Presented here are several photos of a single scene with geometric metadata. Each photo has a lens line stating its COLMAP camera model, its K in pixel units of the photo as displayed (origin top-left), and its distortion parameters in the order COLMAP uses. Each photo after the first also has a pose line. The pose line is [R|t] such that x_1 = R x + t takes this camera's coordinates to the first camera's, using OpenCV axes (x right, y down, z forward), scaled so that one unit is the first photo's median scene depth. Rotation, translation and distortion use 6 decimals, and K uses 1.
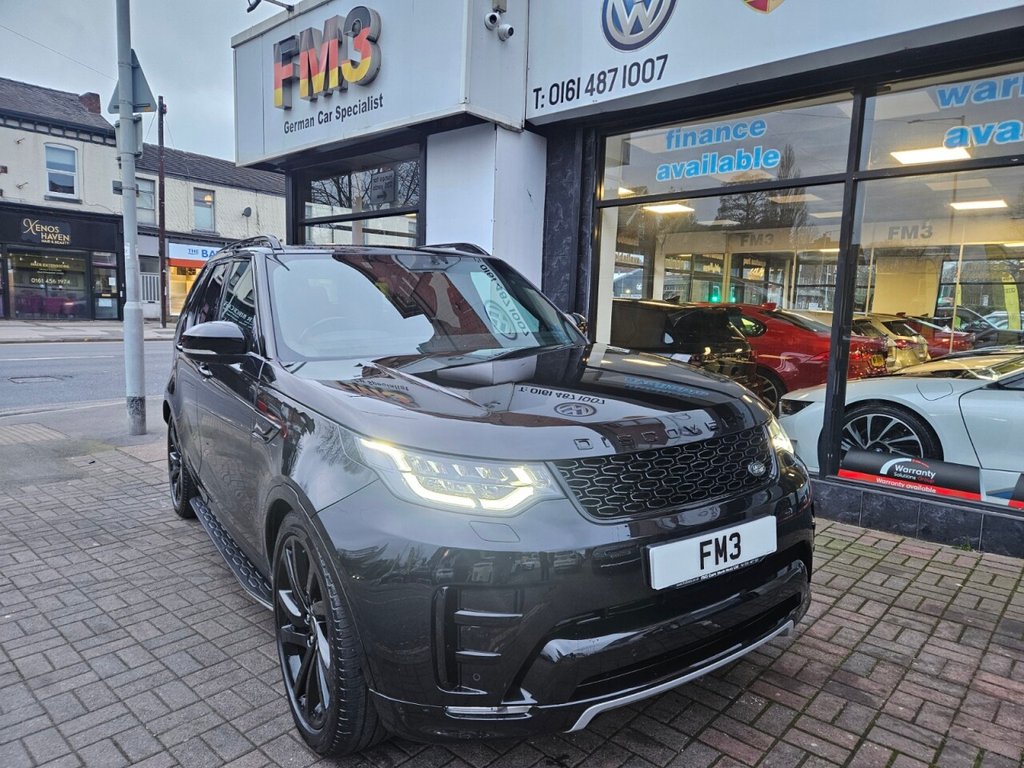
lens RADIAL K [[675.9, 0, 512.0], [0, 675.9, 384.0], [0, 0, 1]] dist [0.068852, -0.053868]
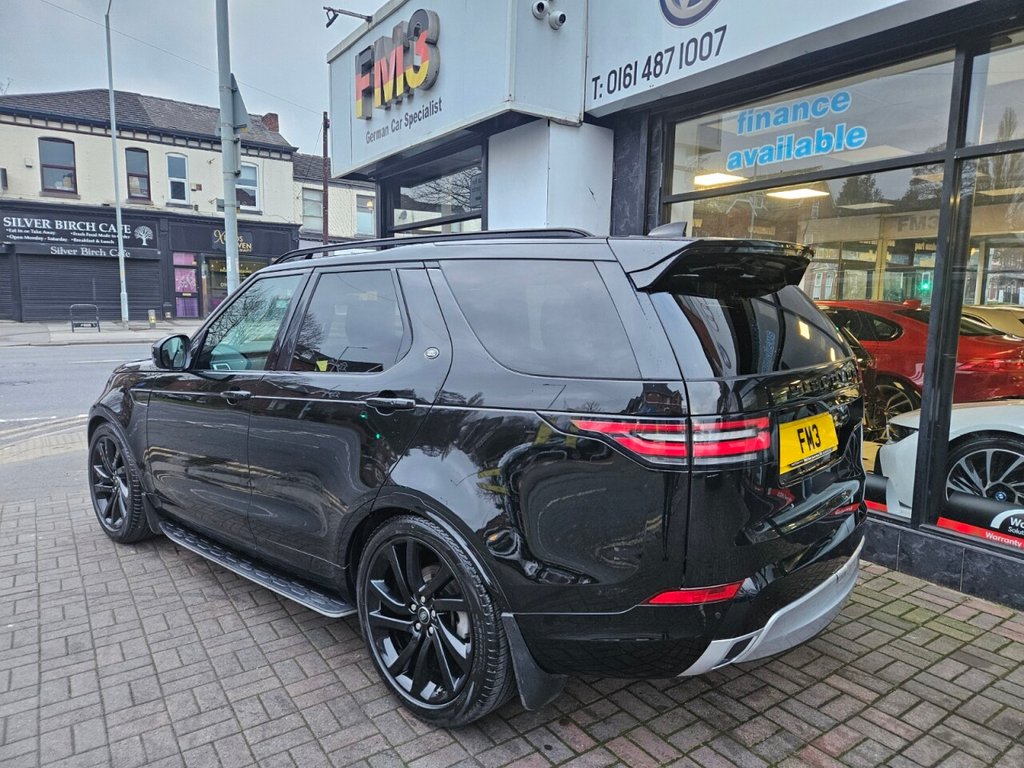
lens RADIAL K [[677.0, 0, 516.4], [0, 677.0, 379.3], [0, 0, 1]] dist [0.071580, -0.057993]
pose [[0.973896, 0.011688, -0.226694, 0.160433], [-0.010654, 0.999927, 0.005783, -0.034405], [0.226745, -0.003217, 0.973949, 0.086633]]
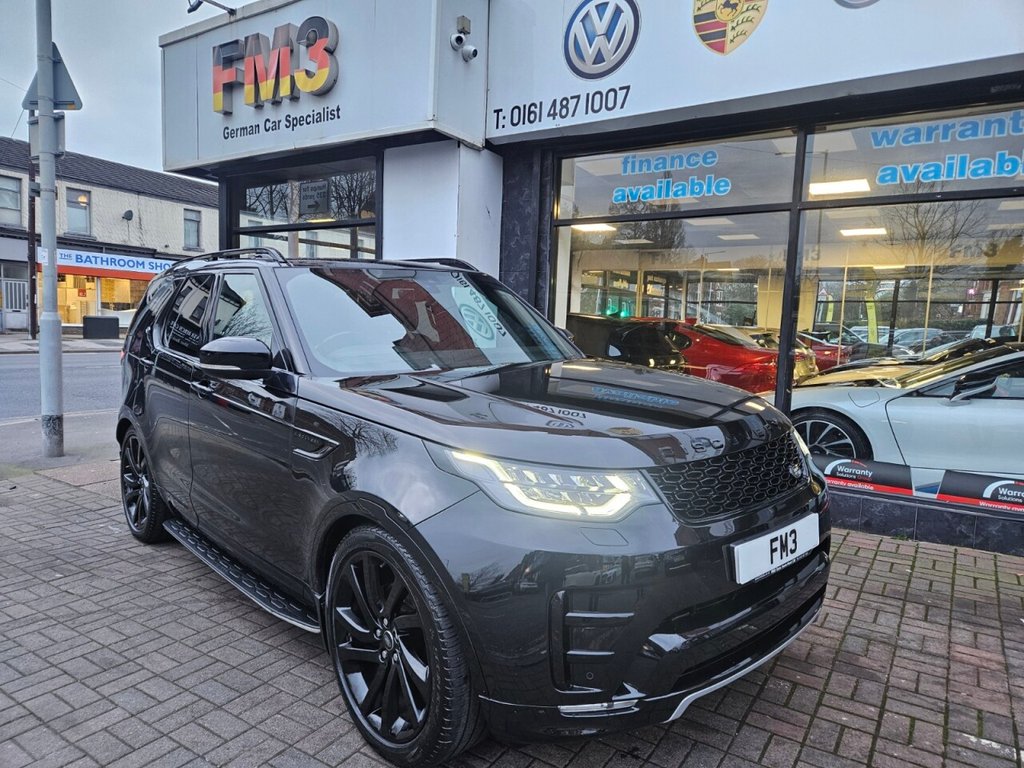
lens RADIAL K [[673.8, 0, 512.0], [0, 673.8, 384.0], [0, 0, 1]] dist [0.073720, -0.059178]
pose [[0.987815, -0.008732, 0.155388, -0.115080], [0.011440, 0.999798, -0.016542, -0.001711], [-0.155212, 0.018118, 0.987715, -0.009812]]
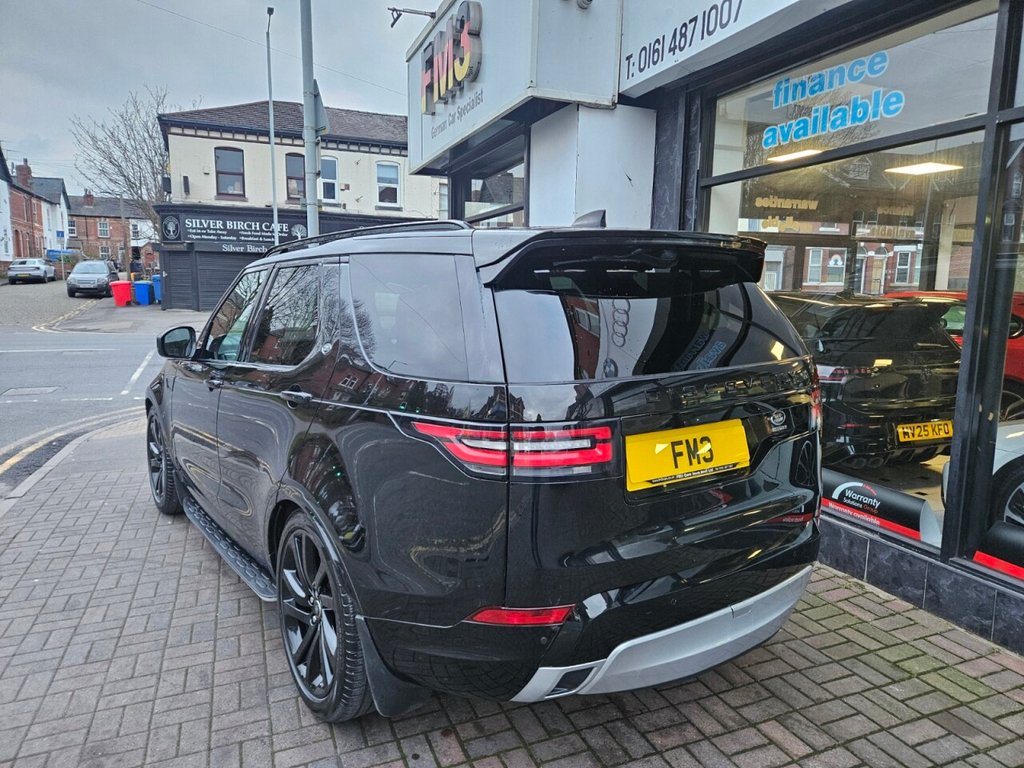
lens RADIAL K [[679.4, 0, 511.2], [0, 679.4, 376.8], [0, 0, 1]] dist [0.062382, -0.047114]
pose [[0.900056, 0.038129, -0.434103, 0.324145], [-0.032227, 0.999261, 0.020951, -0.043922], [0.434581, -0.004867, 0.900620, 0.164753]]
